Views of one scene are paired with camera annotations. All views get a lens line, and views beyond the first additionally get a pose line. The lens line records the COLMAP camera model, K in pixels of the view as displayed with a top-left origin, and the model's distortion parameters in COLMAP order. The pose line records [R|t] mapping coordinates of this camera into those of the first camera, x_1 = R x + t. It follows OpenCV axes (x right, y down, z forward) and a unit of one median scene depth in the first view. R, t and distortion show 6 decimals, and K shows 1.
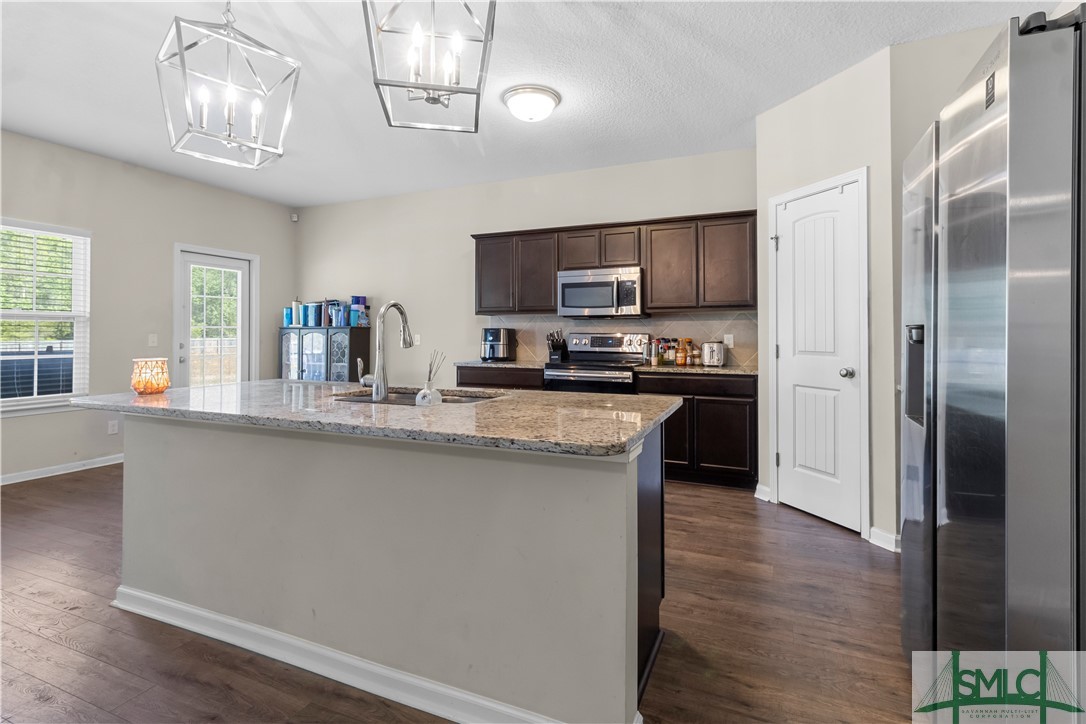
lens RADIAL K [[509.1, 0, 554.2], [0, 509.1, 325.4], [0, 0, 1]] dist [0.004849, 0.000033]
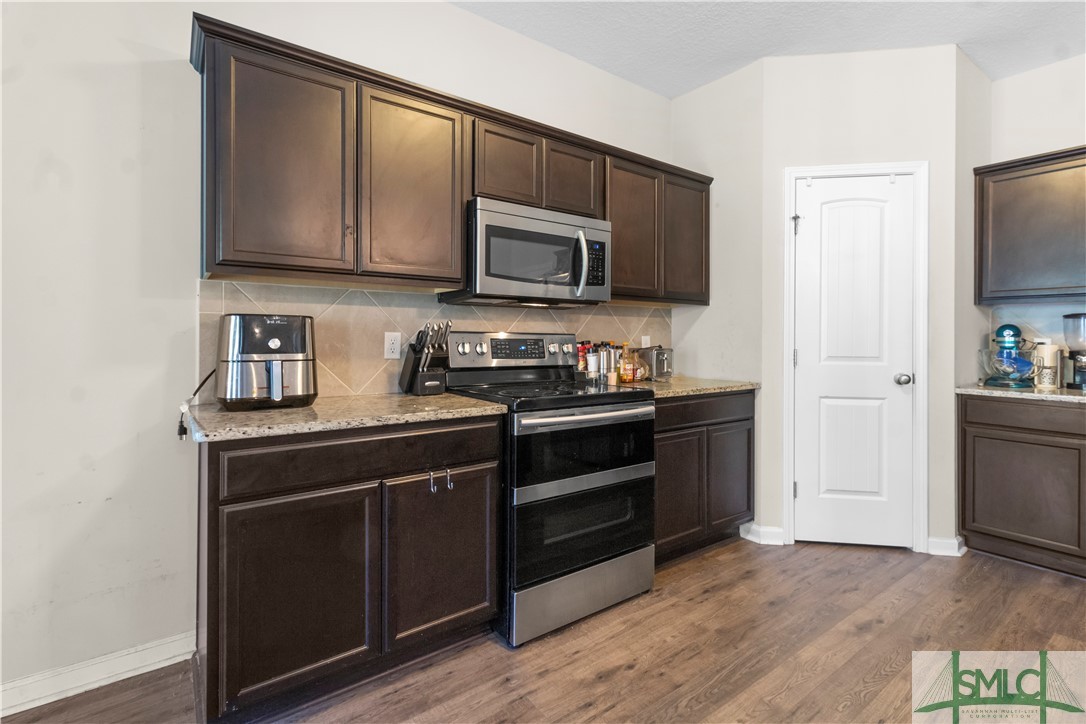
lens RADIAL K [[509.1, 0, 547.8], [0, 509.1, 333.6], [0, 0, 1]] dist [0.004849, 0.000033]
pose [[0.500547, 0.008155, 0.865671, -0.354131], [-0.022504, 0.999740, 0.003594, 0.014000], [-0.865417, -0.021280, 0.500600, 0.707002]]
